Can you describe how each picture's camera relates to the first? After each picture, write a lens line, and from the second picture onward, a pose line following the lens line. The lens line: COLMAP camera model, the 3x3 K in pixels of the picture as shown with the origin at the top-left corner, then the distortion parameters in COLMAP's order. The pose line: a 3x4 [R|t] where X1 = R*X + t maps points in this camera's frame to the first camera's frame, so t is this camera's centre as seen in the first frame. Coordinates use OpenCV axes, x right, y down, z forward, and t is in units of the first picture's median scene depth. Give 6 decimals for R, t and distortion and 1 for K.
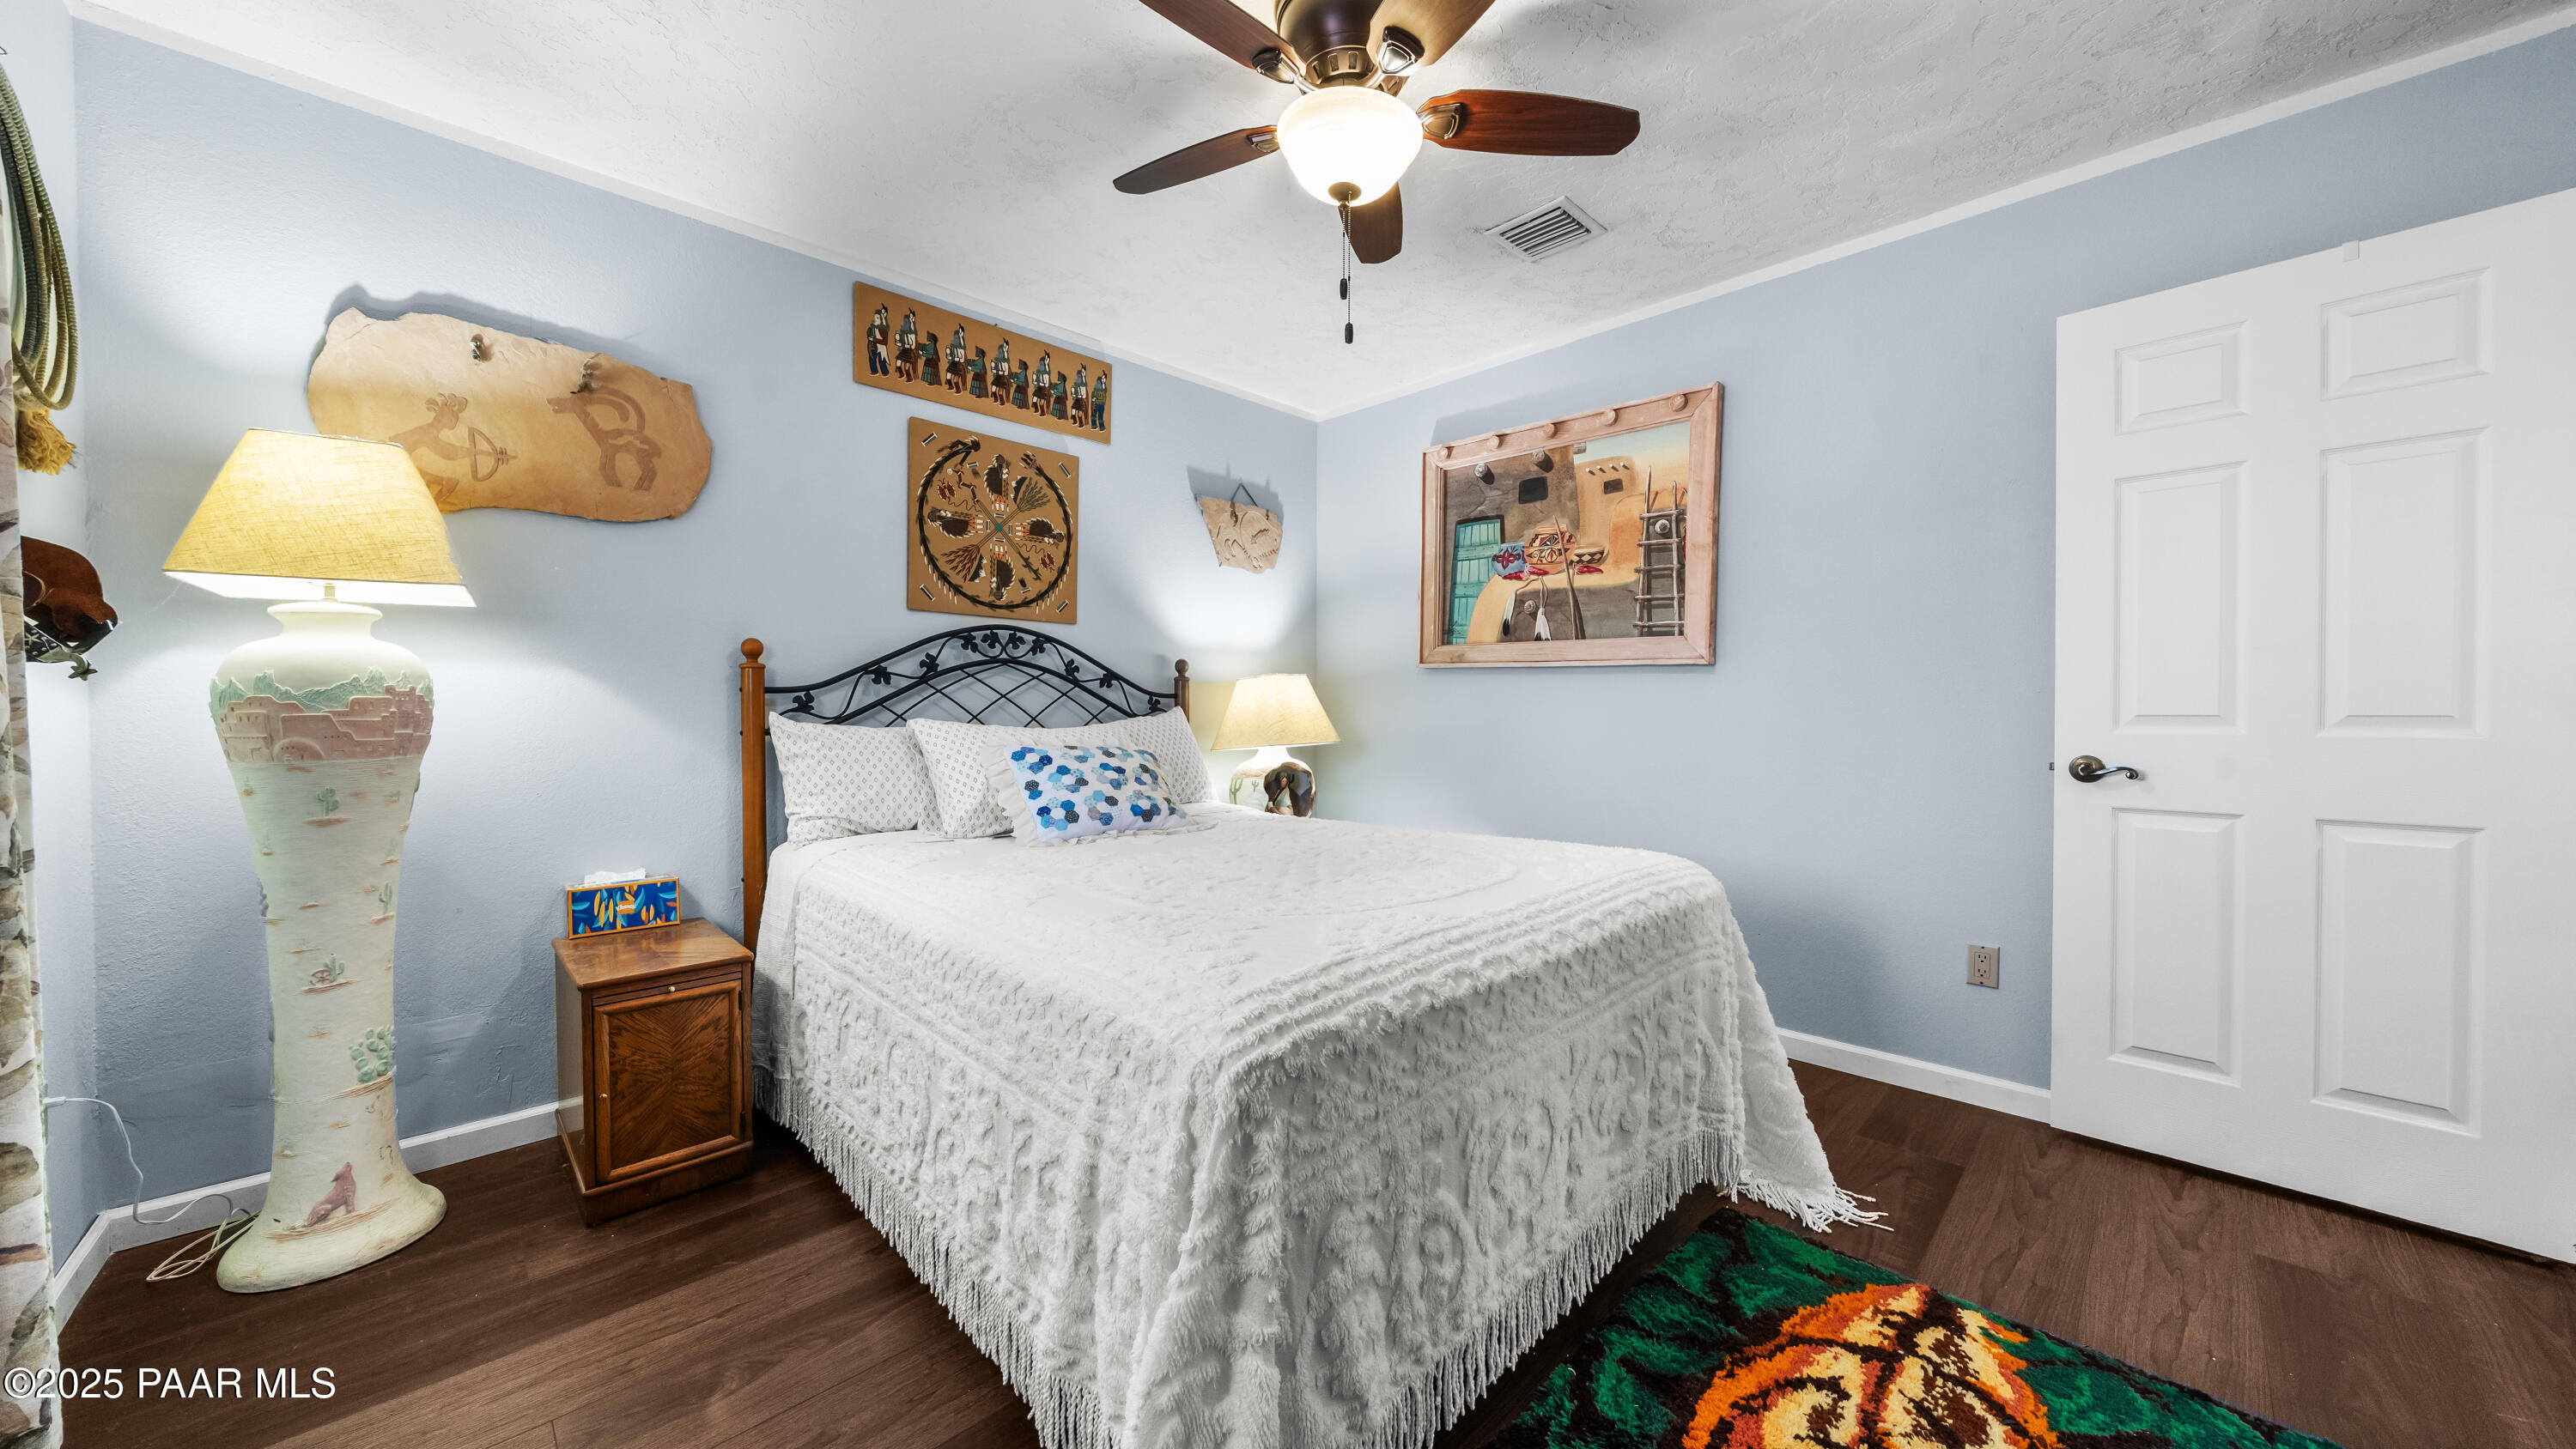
lens RADIAL K [[896.0, 0, 1284.7], [0, 896.0, 722.3], [0, 0, 1]] dist [-0.001317, 0.000120]
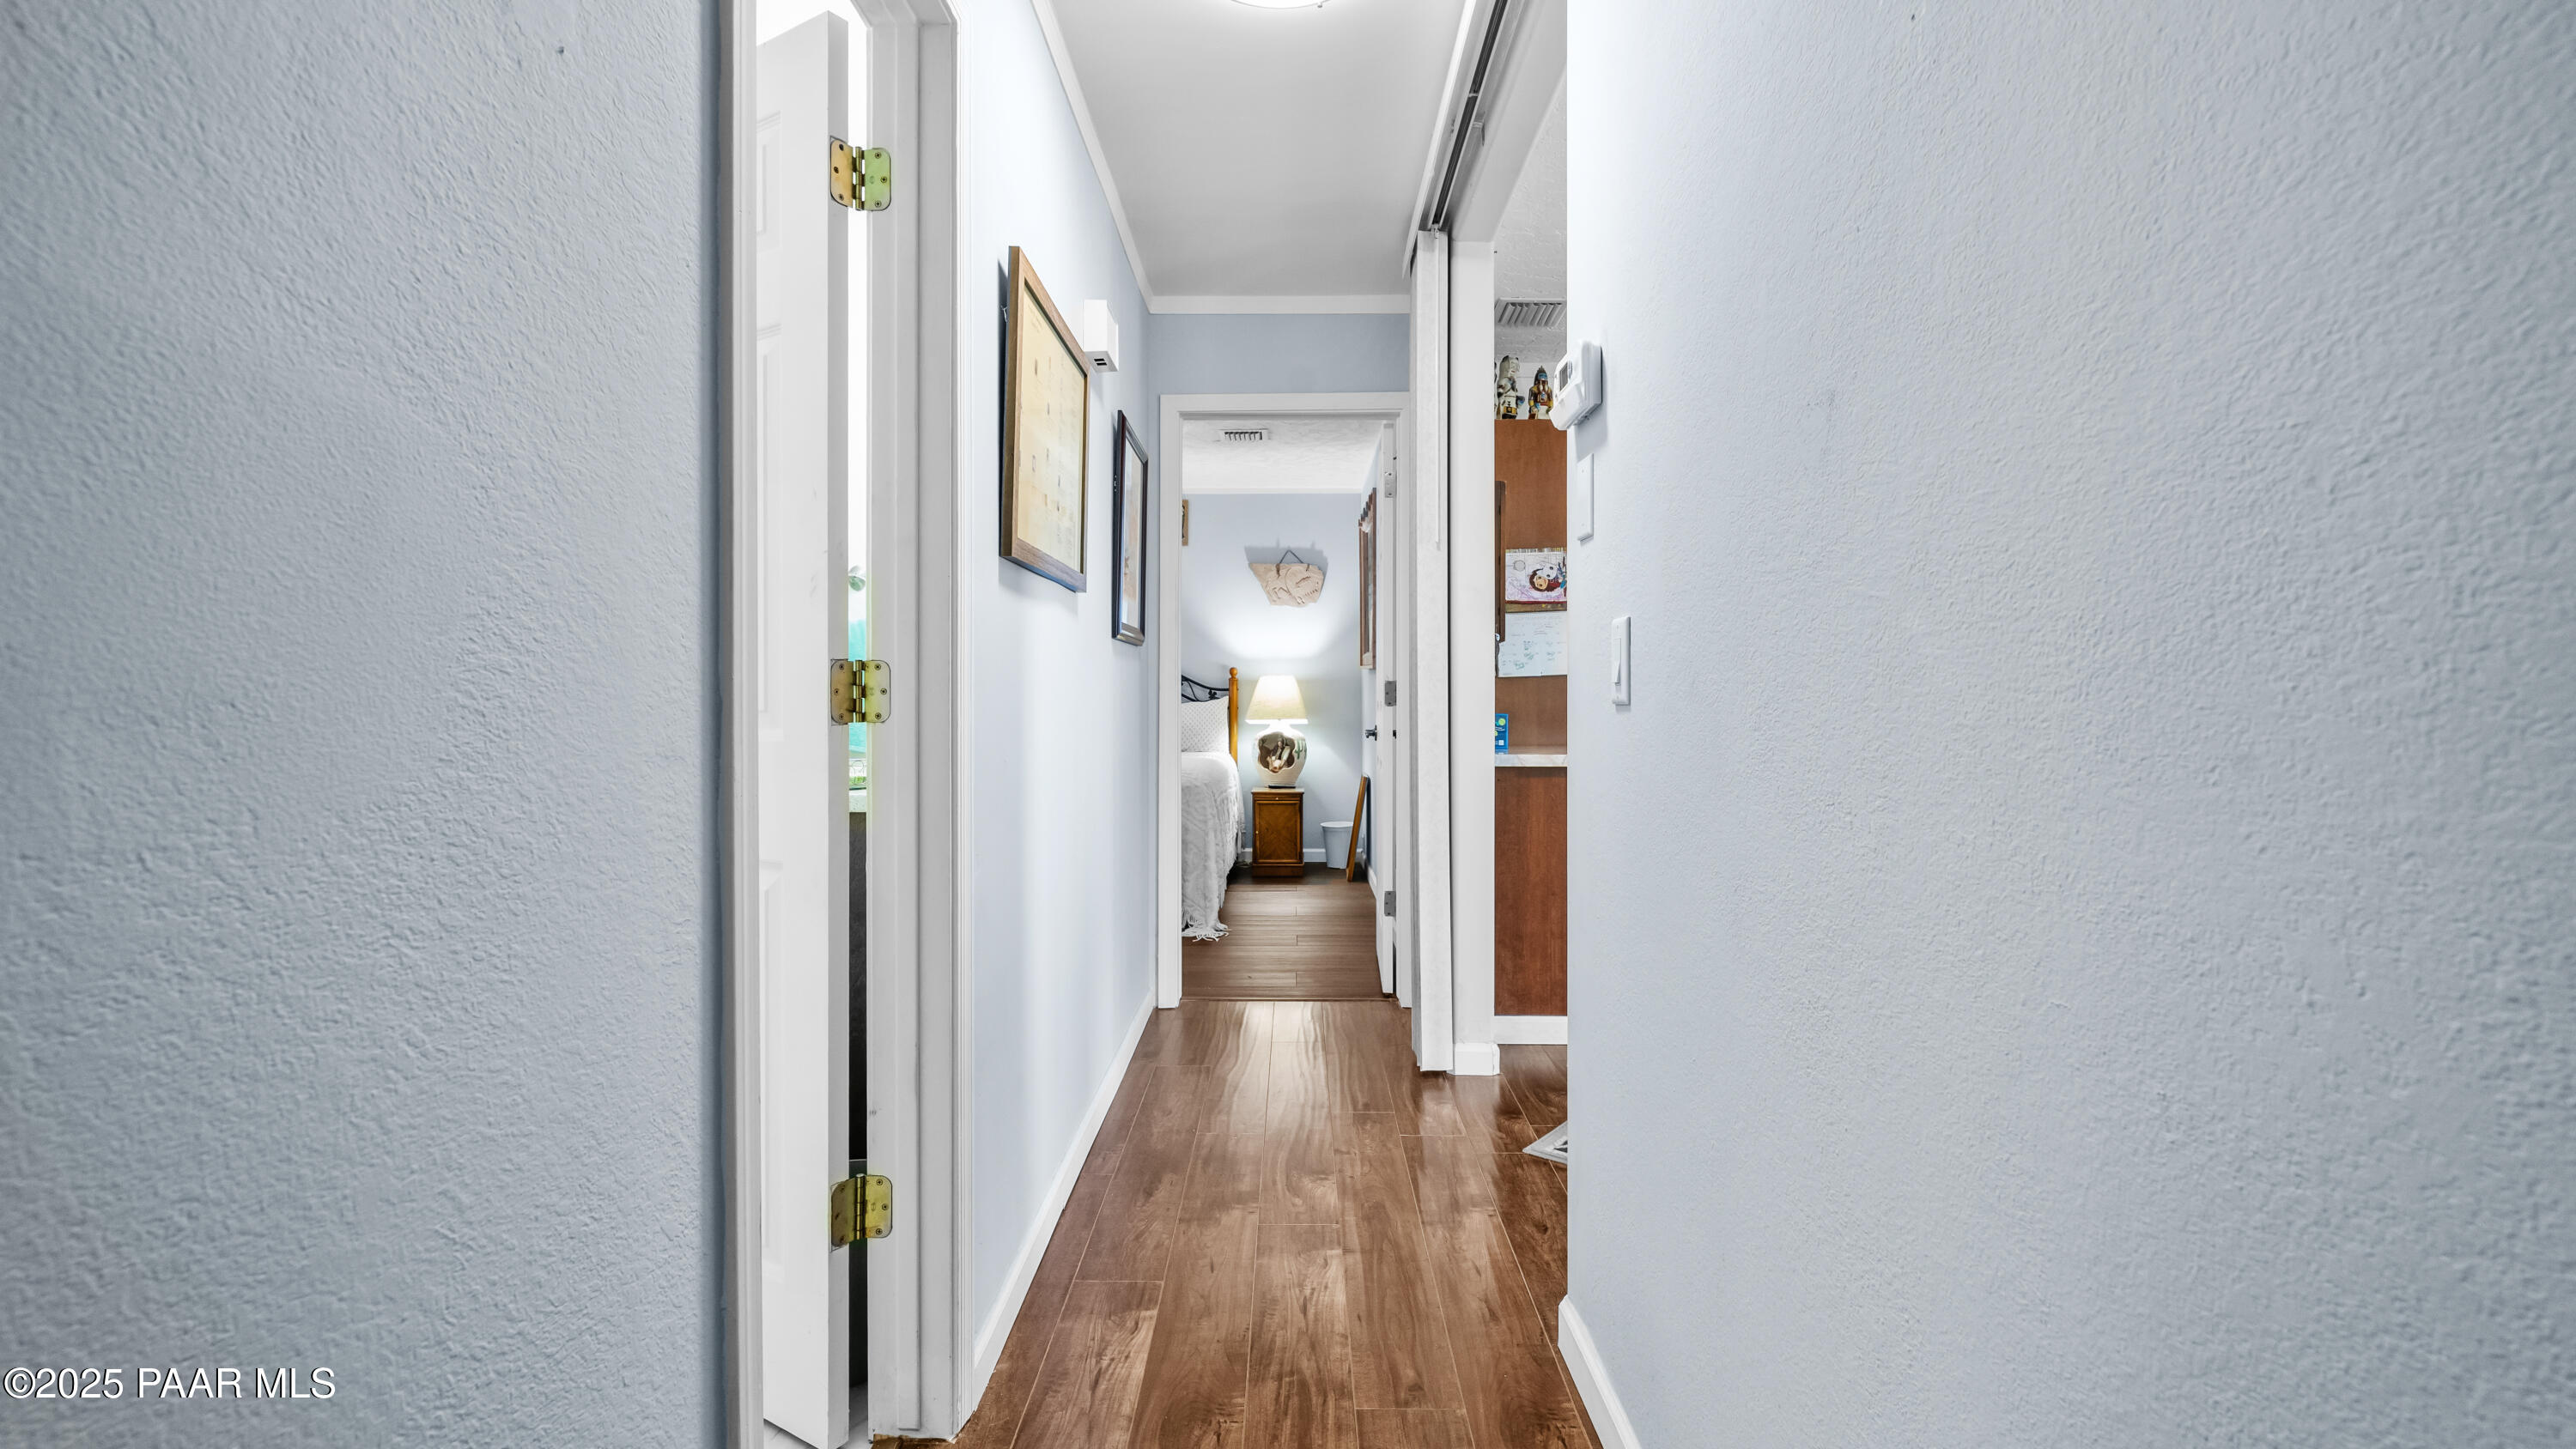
lens RADIAL K [[1143.0, 0, 1291.0], [0, 1143.0, 712.1], [0, 0, 1]] dist [-0.000189, -0.000001]
pose [[0.714628, 0.000726, -0.699505, 1.650093], [-0.010695, 0.999894, -0.009889, 0.036485], [0.699423, 0.014548, 0.714560, -0.478977]]
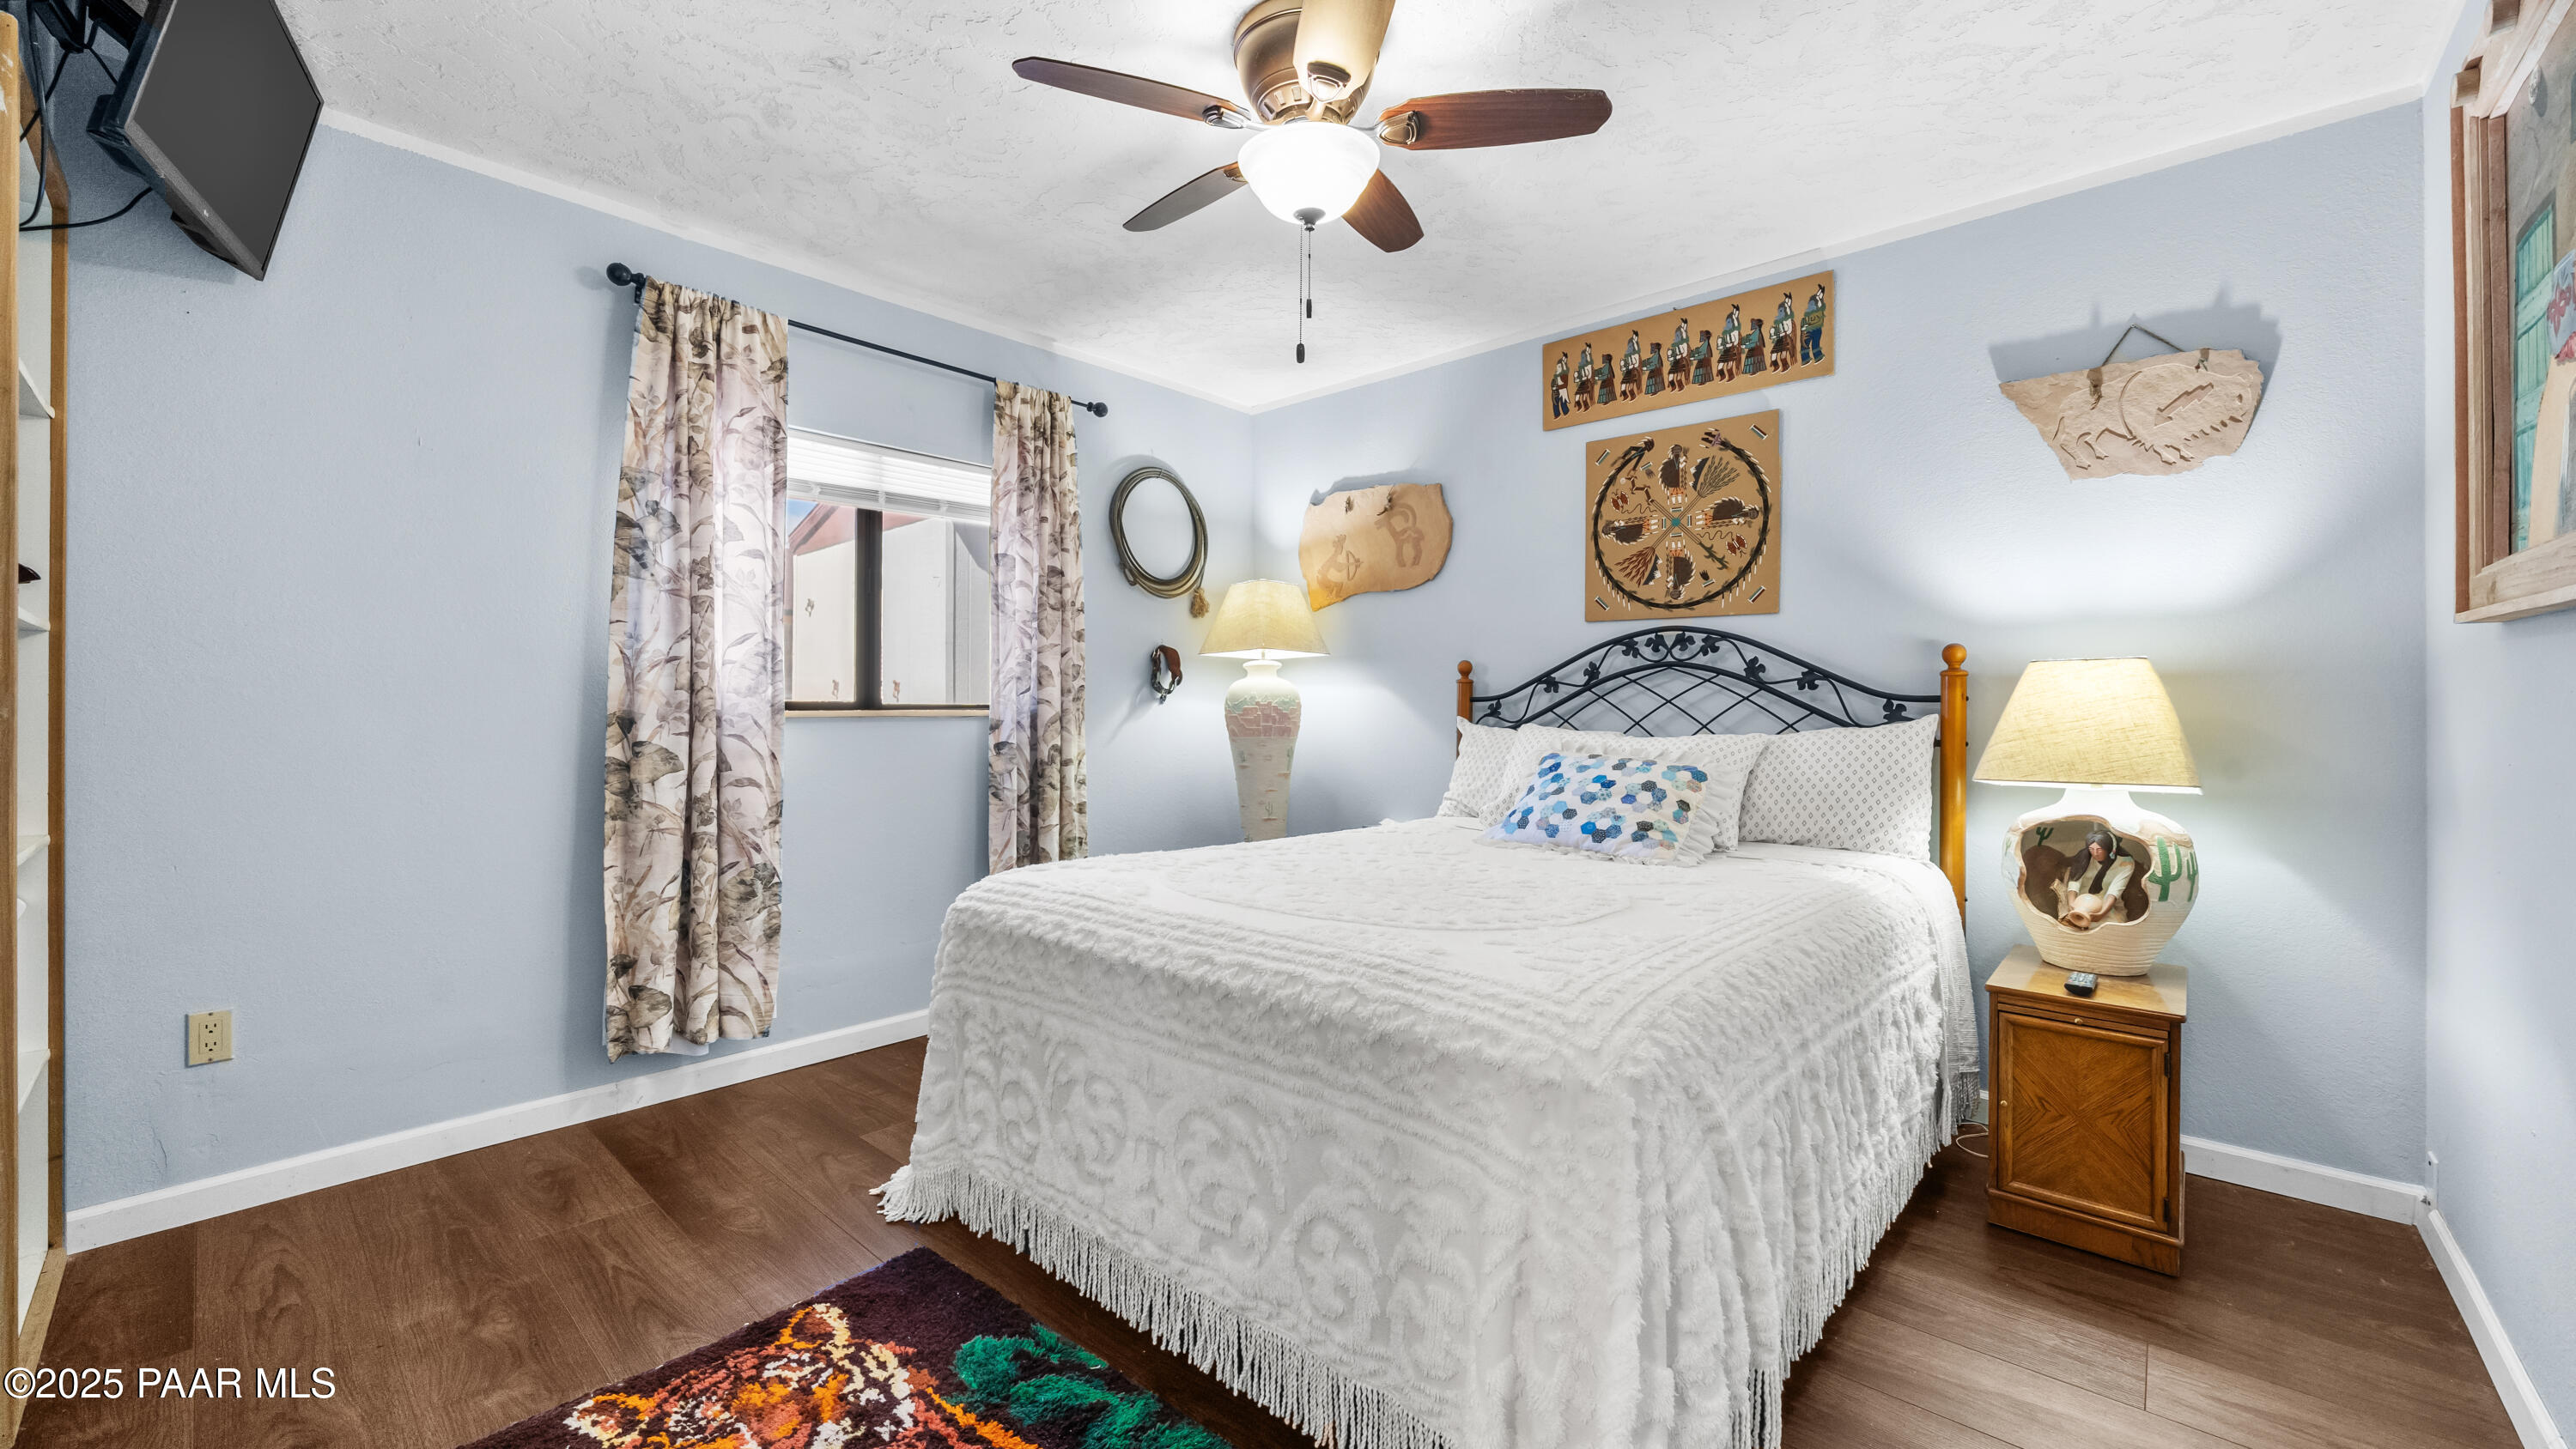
lens RADIAL K [[975.4, 0, 1282.1], [0, 975.4, 710.5], [0, 0, 1]] dist [-0.001878, -0.000101]
pose [[0.065757, 0.001521, -0.997834, 0.676007], [-0.018974, 0.999820, 0.000274, -0.012696], [0.997655, 0.018915, 0.065774, 0.527910]]
